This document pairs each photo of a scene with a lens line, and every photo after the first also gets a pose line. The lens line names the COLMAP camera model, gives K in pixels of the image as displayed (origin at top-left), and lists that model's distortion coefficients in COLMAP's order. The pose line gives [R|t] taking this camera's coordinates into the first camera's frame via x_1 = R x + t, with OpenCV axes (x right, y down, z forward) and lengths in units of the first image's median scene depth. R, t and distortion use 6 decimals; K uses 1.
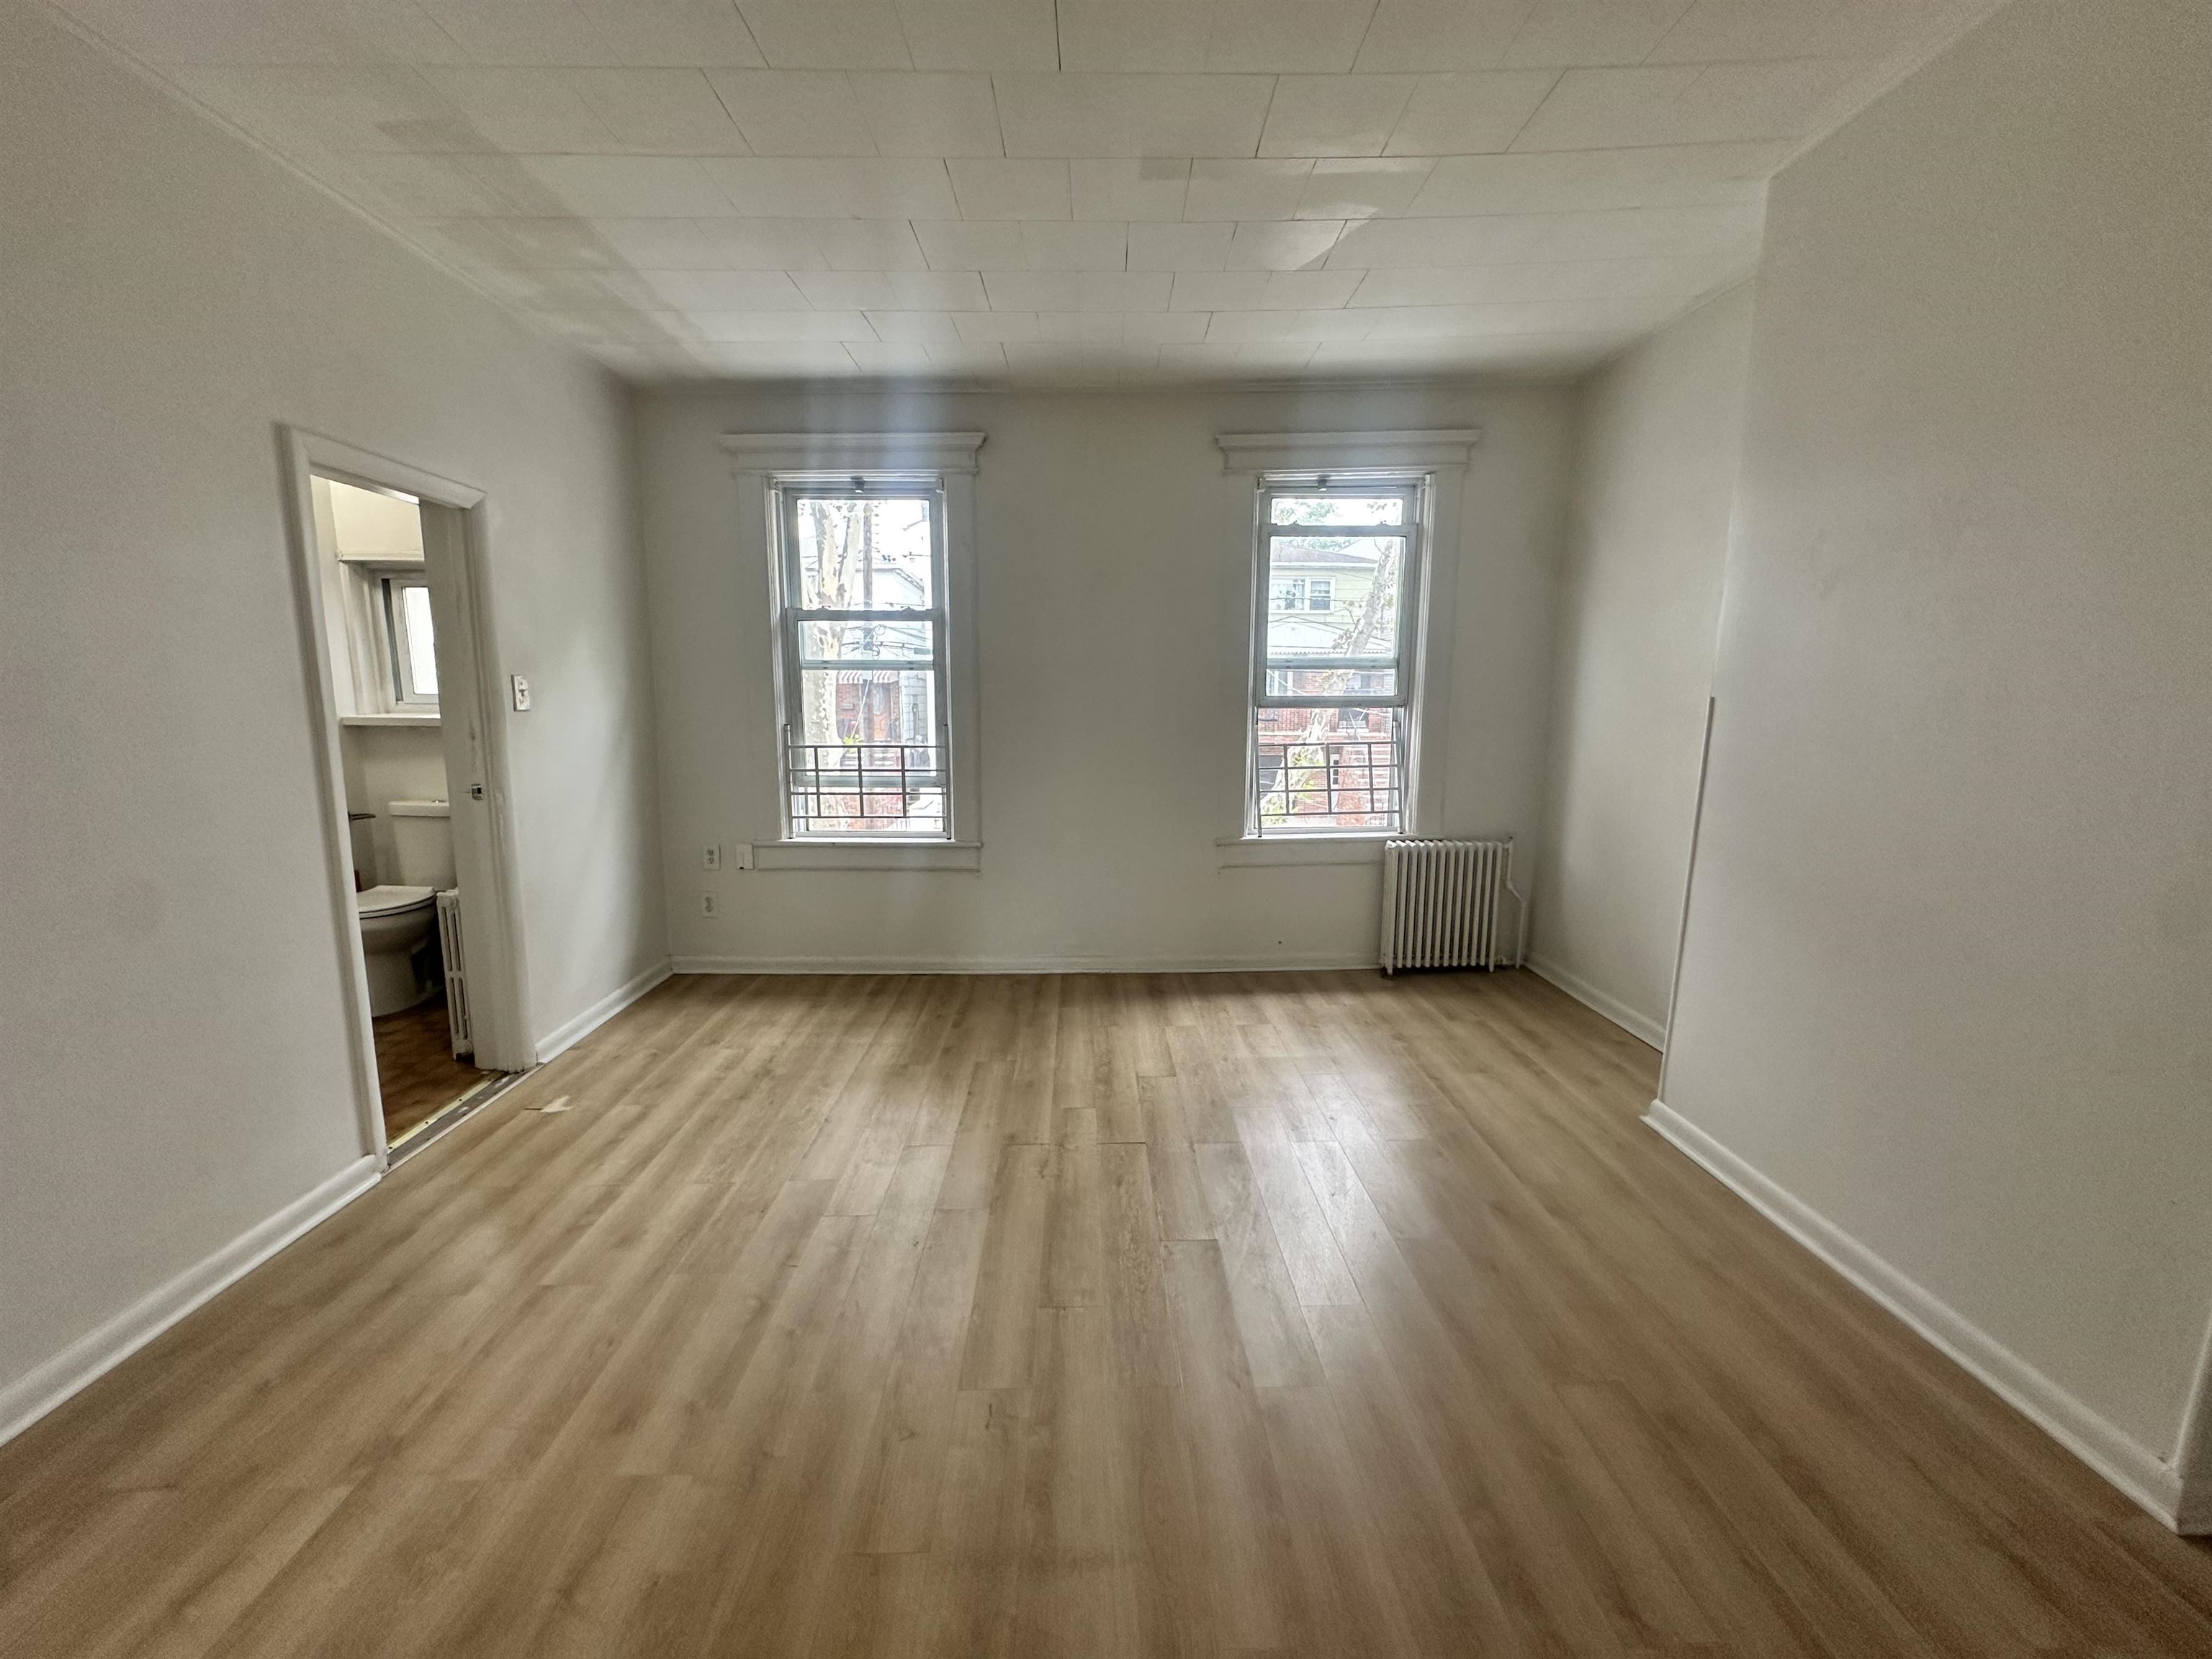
lens RADIAL K [[881.5, 0, 1106.0], [0, 881.5, 829.5], [0, 0, 1]] dist [-0.000297, -0.003169]
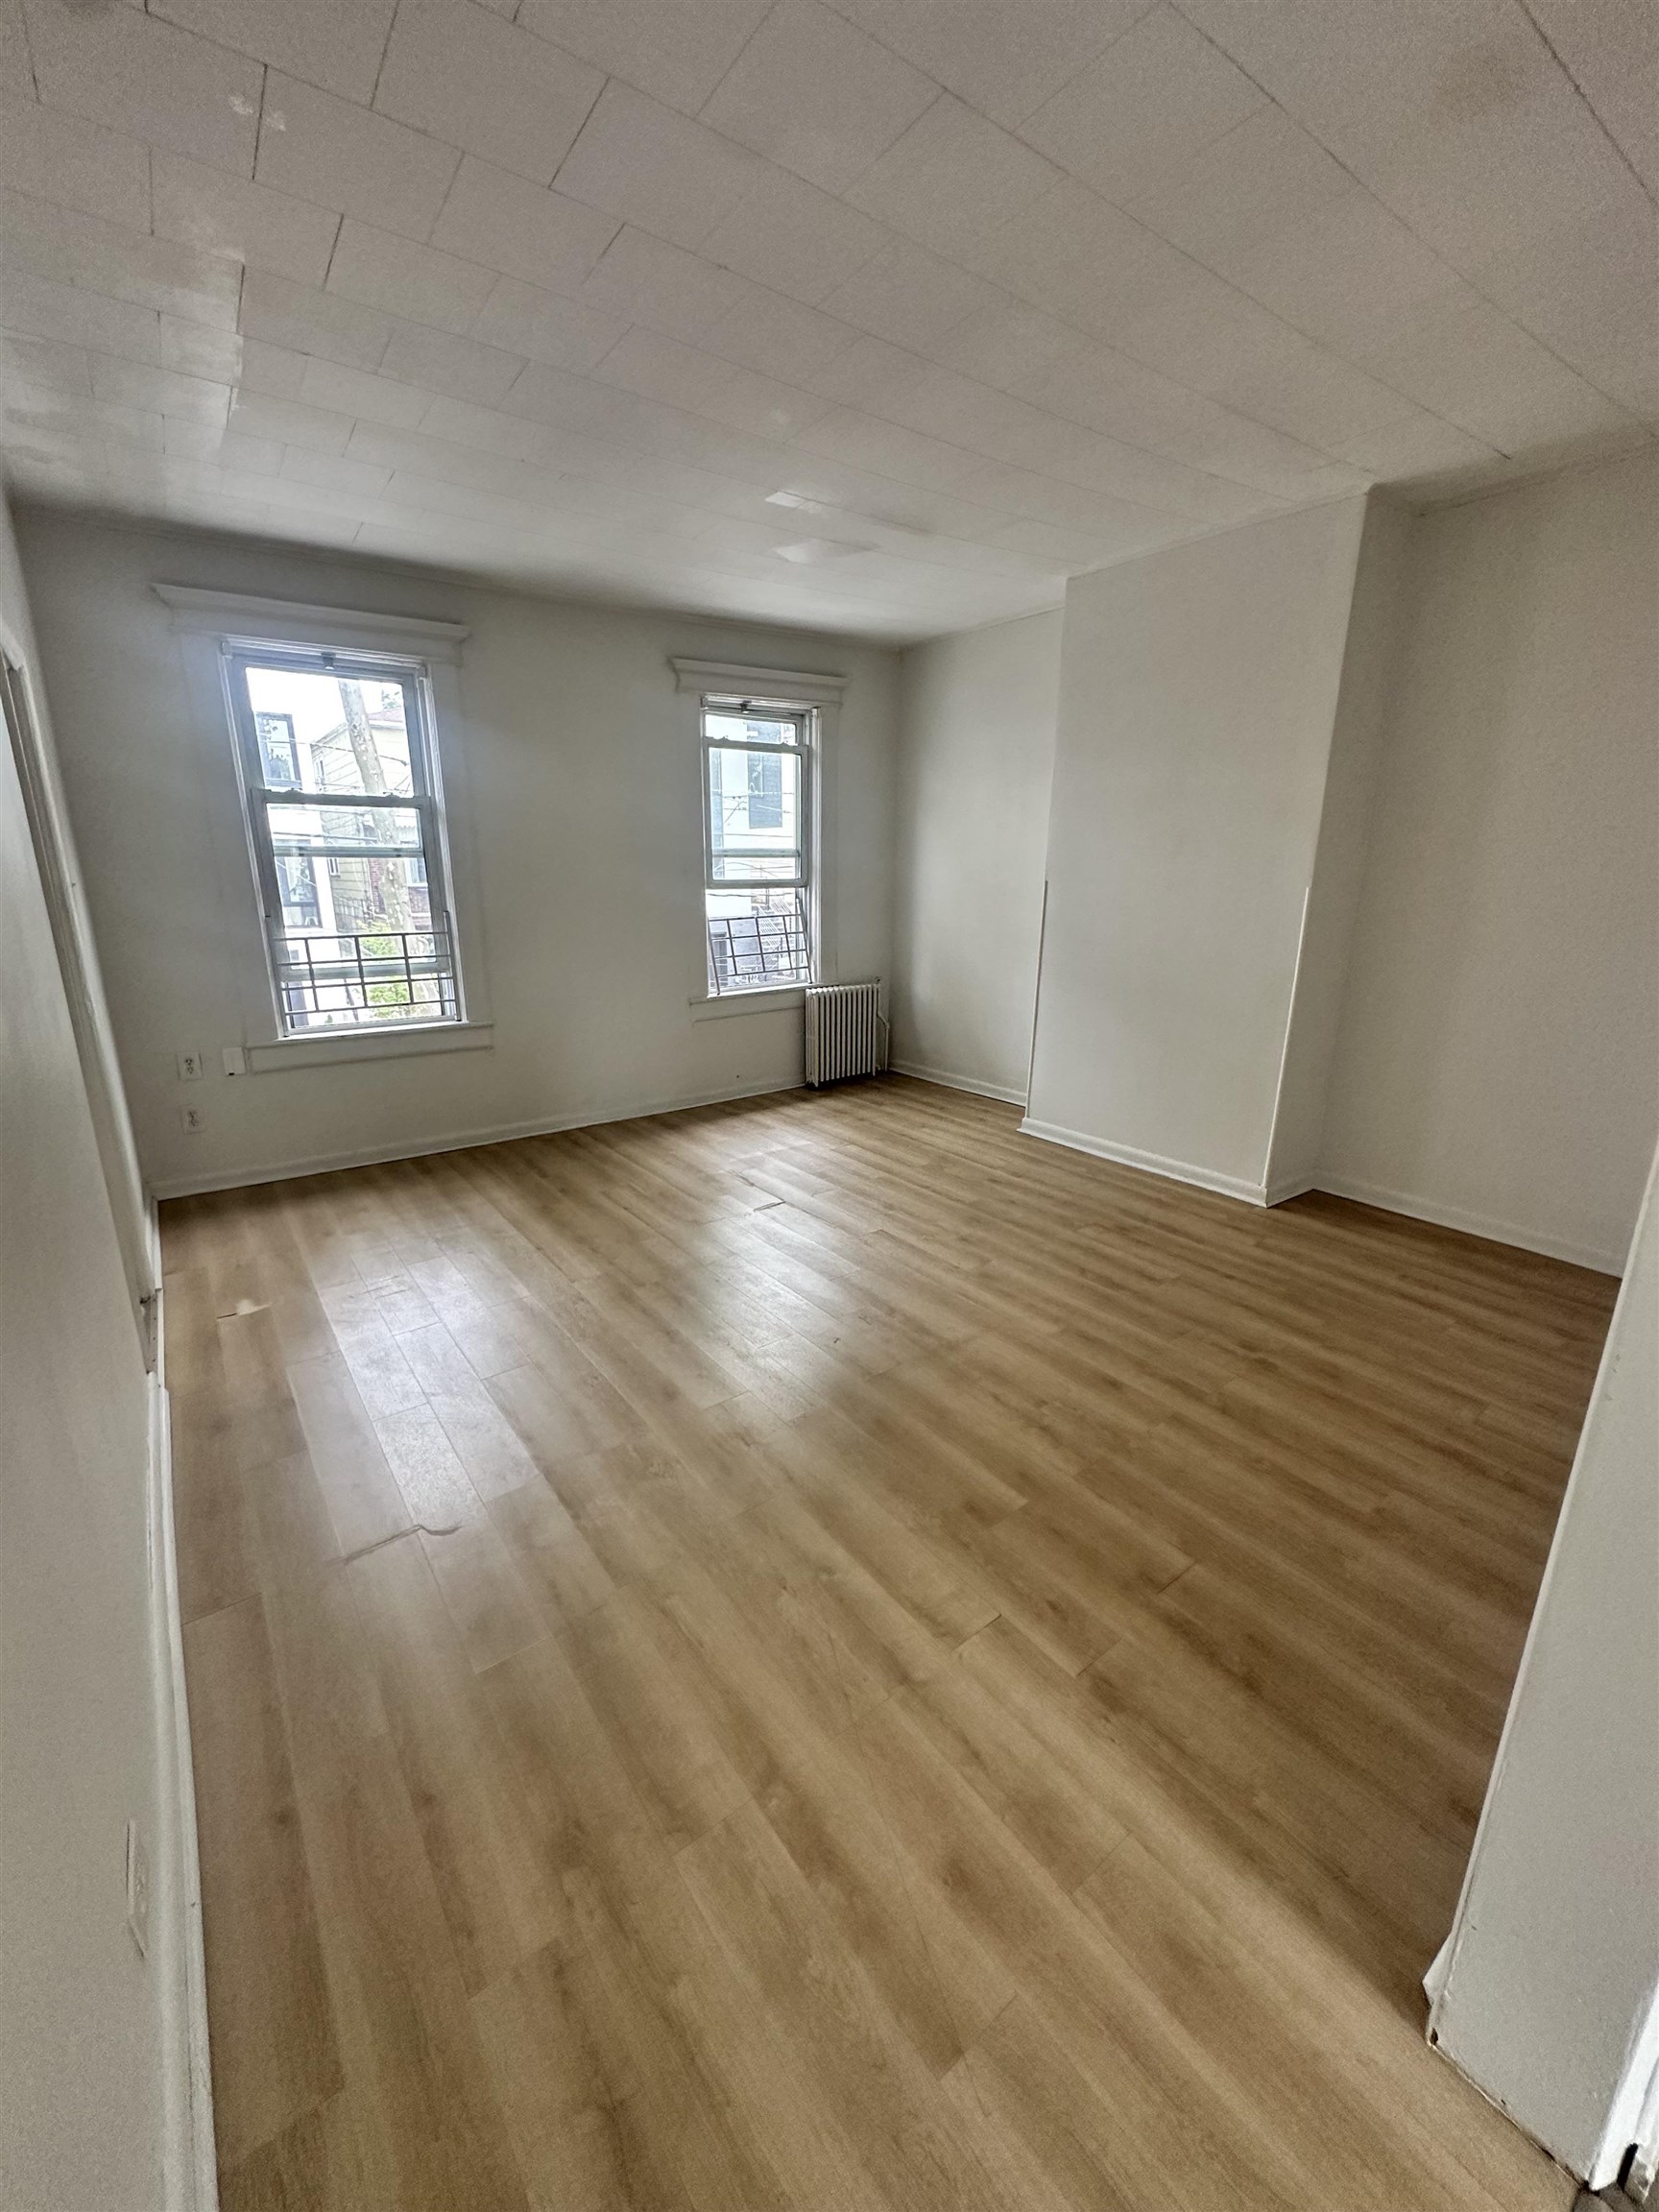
lens RADIAL K [[891.8, 0, 826.6], [0, 891.8, 1117.5], [0, 0, 1]] dist [-0.001388, -0.000174]
pose [[0.811683, -0.159250, 0.561970, -0.467322], [0.088909, 0.984589, 0.150596, 0.003408], [-0.577292, -0.072272, 0.813333, -0.146134]]
